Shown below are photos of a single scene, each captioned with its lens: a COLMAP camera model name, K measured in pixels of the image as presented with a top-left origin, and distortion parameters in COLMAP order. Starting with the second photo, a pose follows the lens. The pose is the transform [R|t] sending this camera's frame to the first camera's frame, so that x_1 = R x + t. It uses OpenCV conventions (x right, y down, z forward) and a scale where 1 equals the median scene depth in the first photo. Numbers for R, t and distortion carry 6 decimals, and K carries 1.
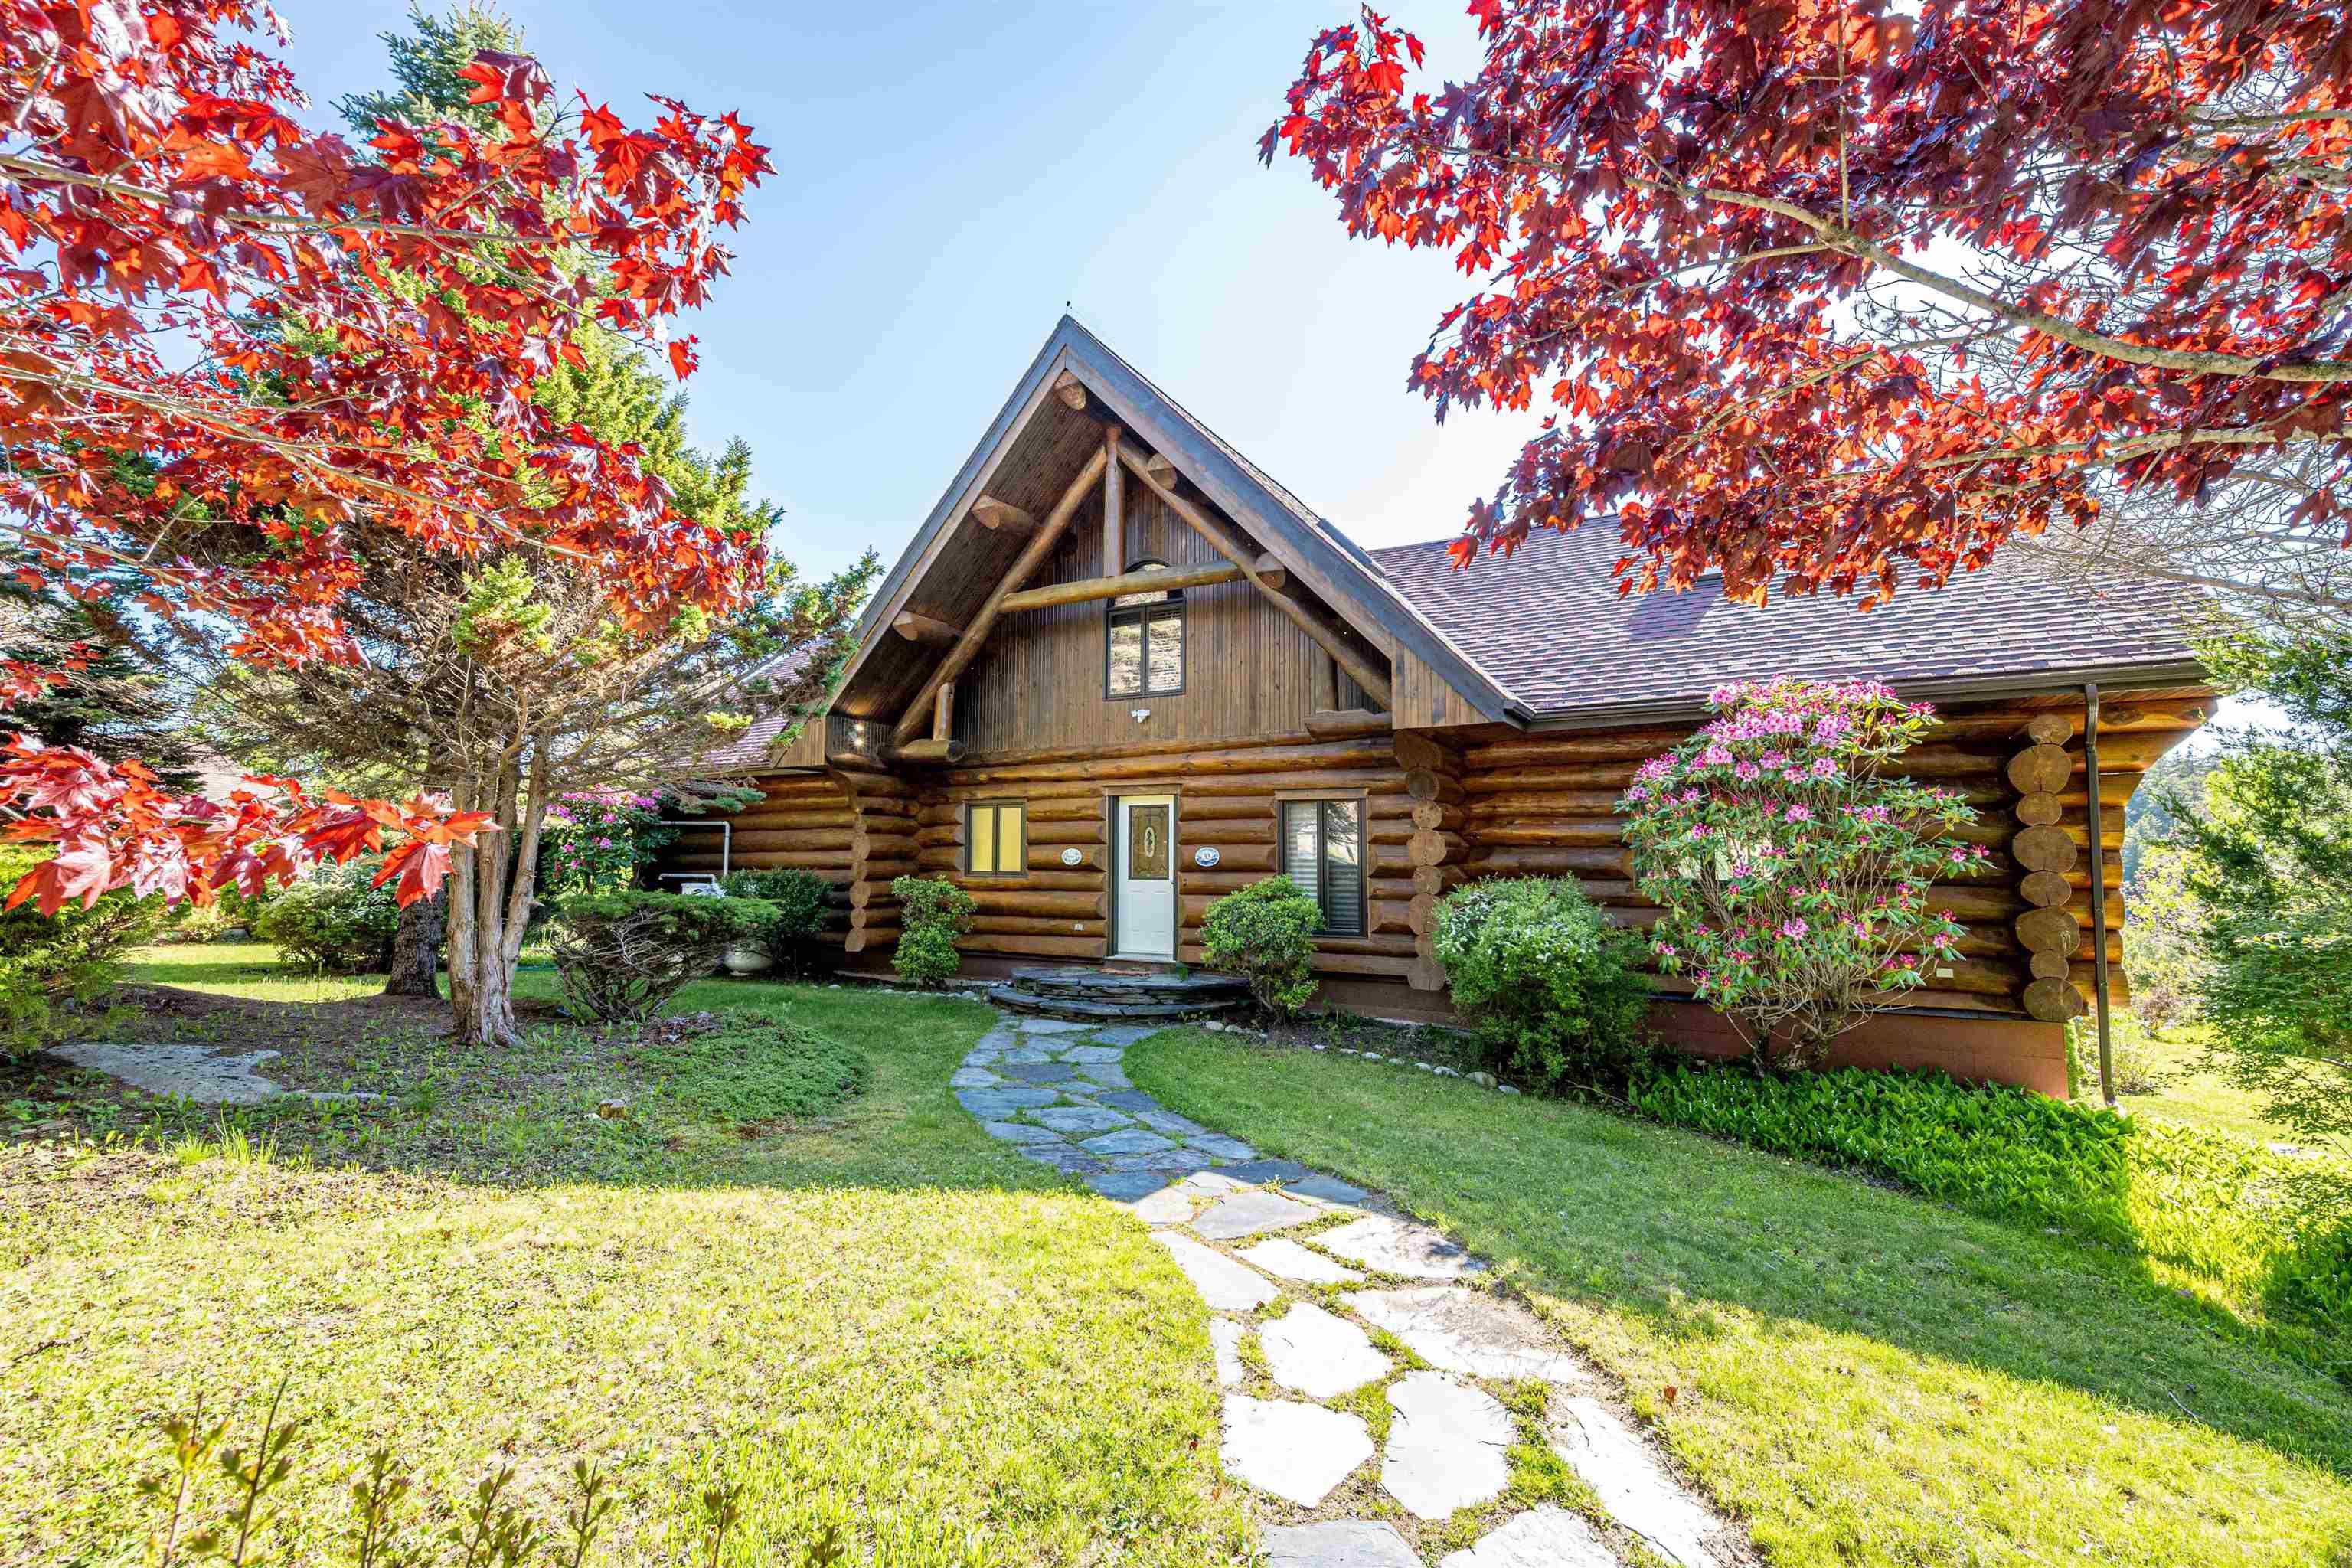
lens RADIAL K [[1023.8, 0, 1174.3], [0, 1023.8, 783.3], [0, 0, 1]] dist [0.000043, 0.000004]
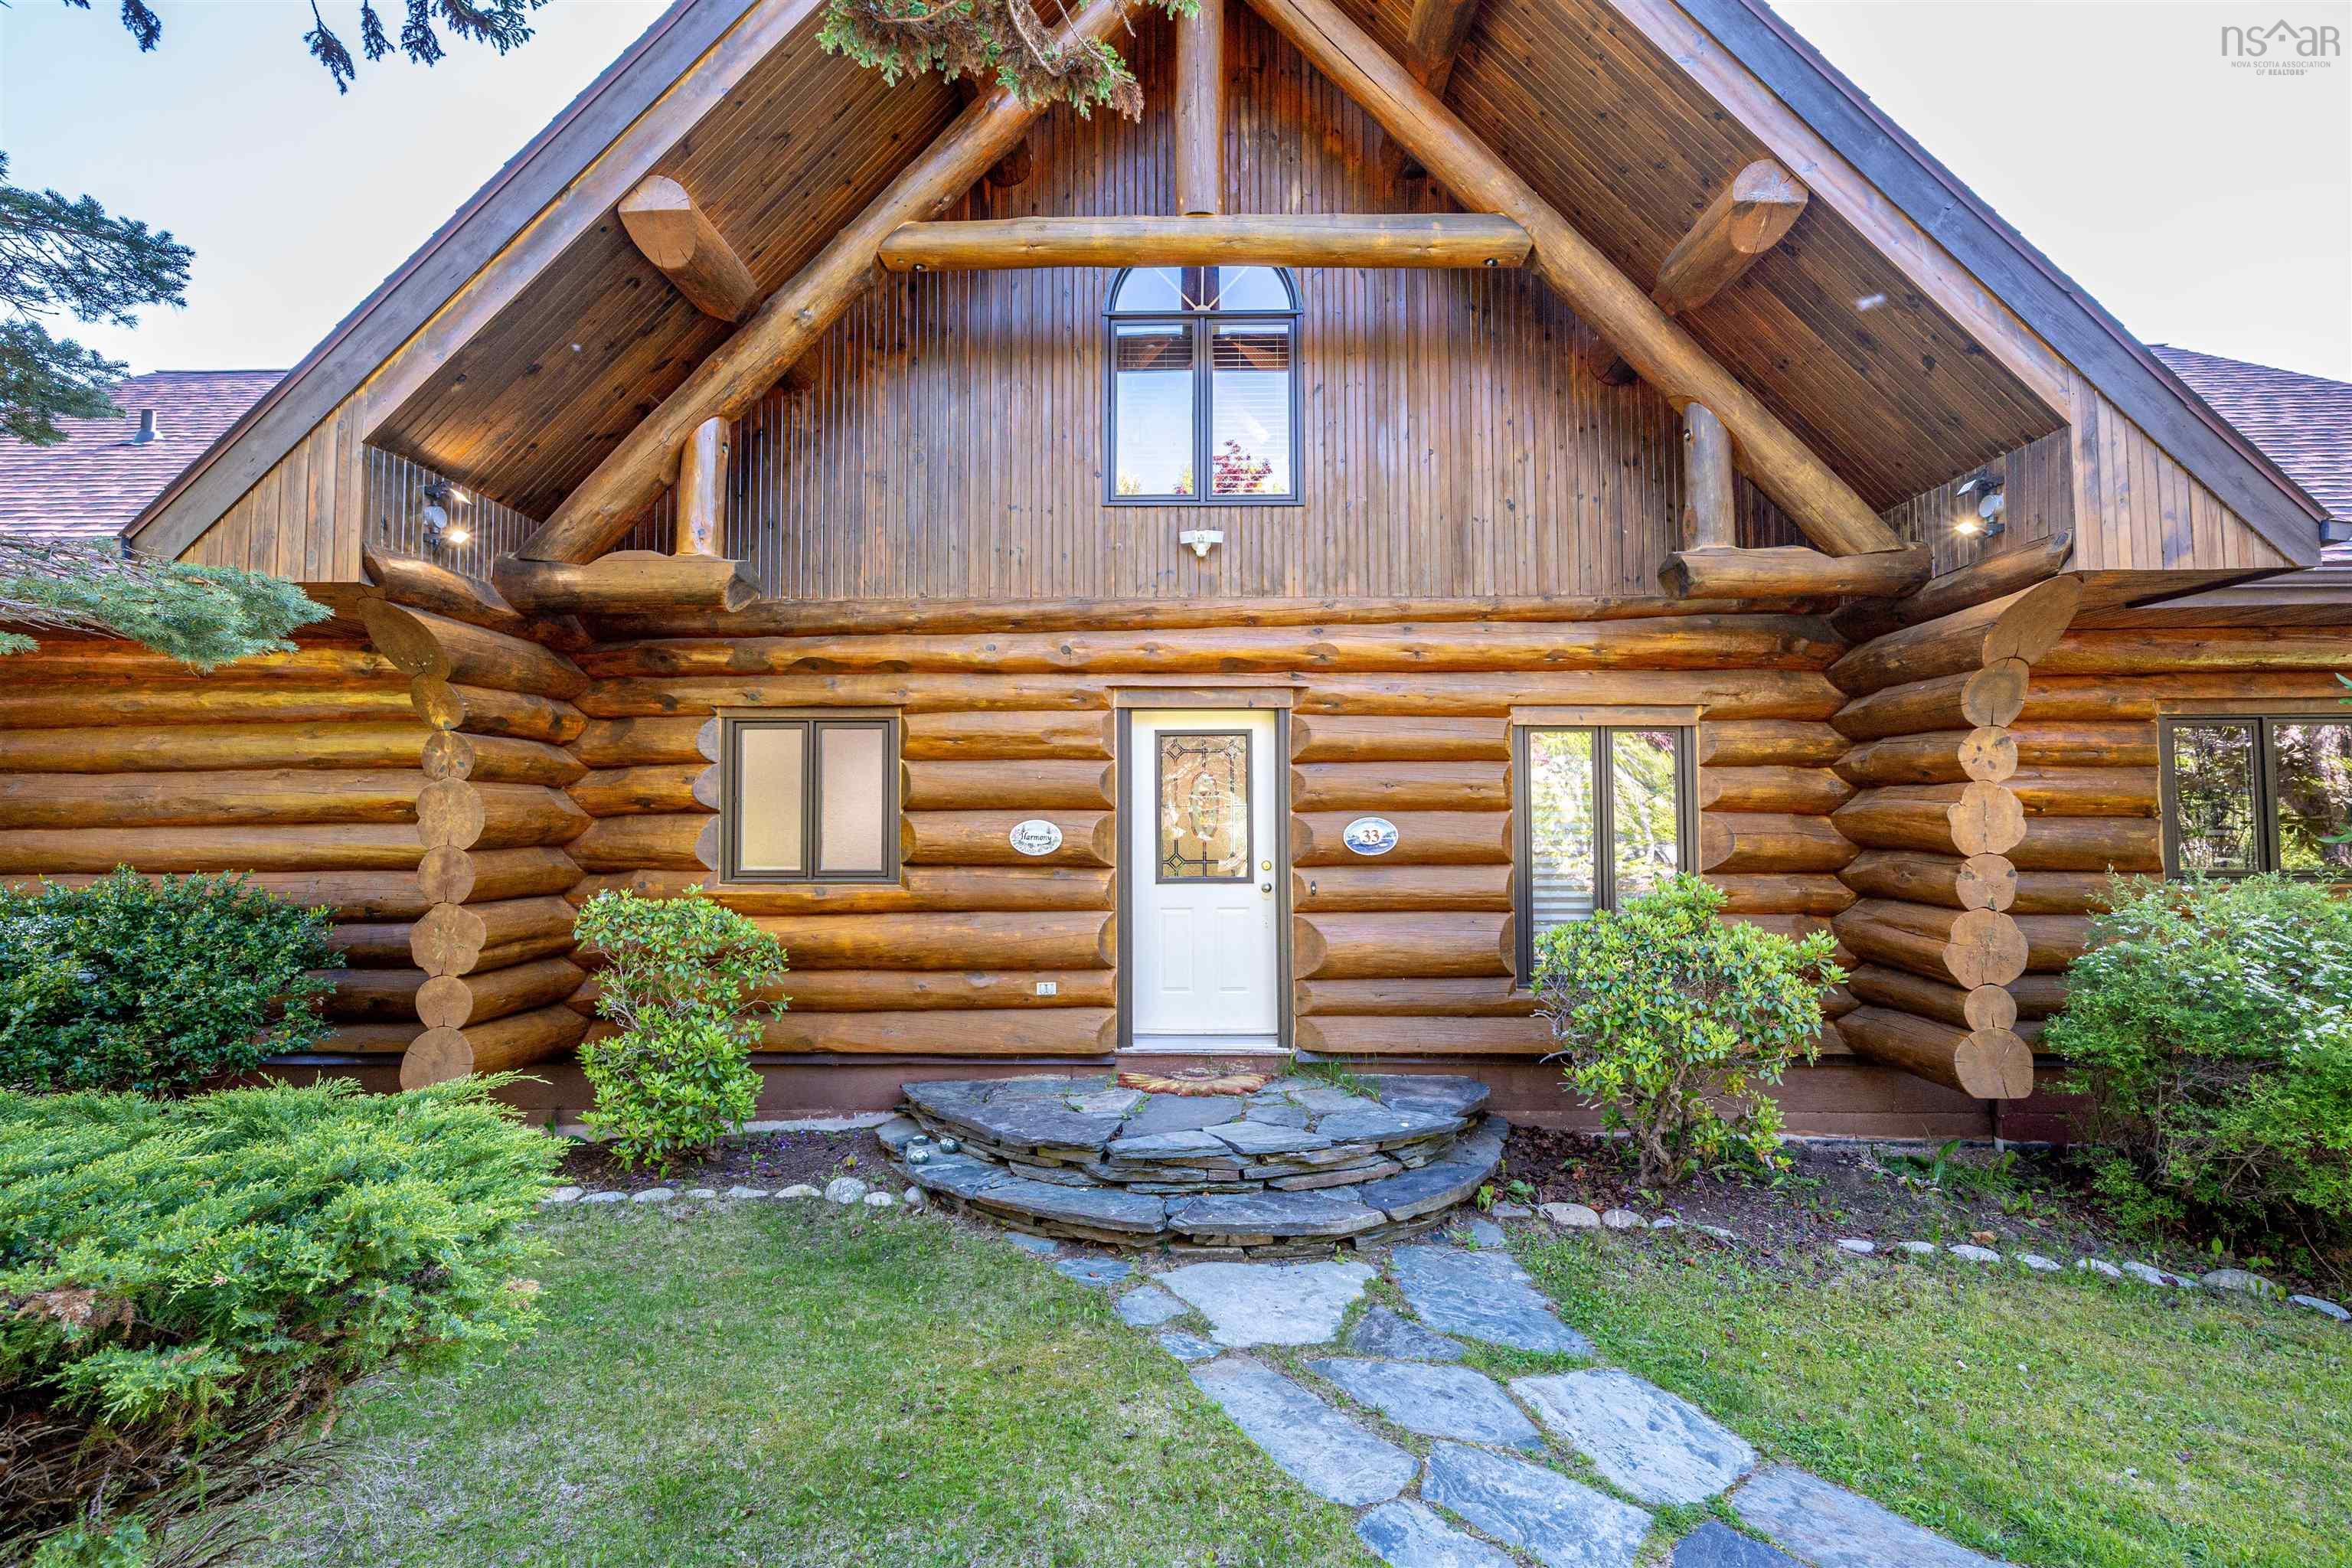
lens RADIAL K [[1058.9, 0, 1177.9], [0, 1058.9, 784.0], [0, 0, 1]] dist [-0.003290, -0.000225]
pose [[0.881790, 0.012381, 0.471480, -0.262342], [-0.031224, 0.998995, 0.032164, 0.029936], [-0.470608, -0.043083, 0.881290, 0.540927]]
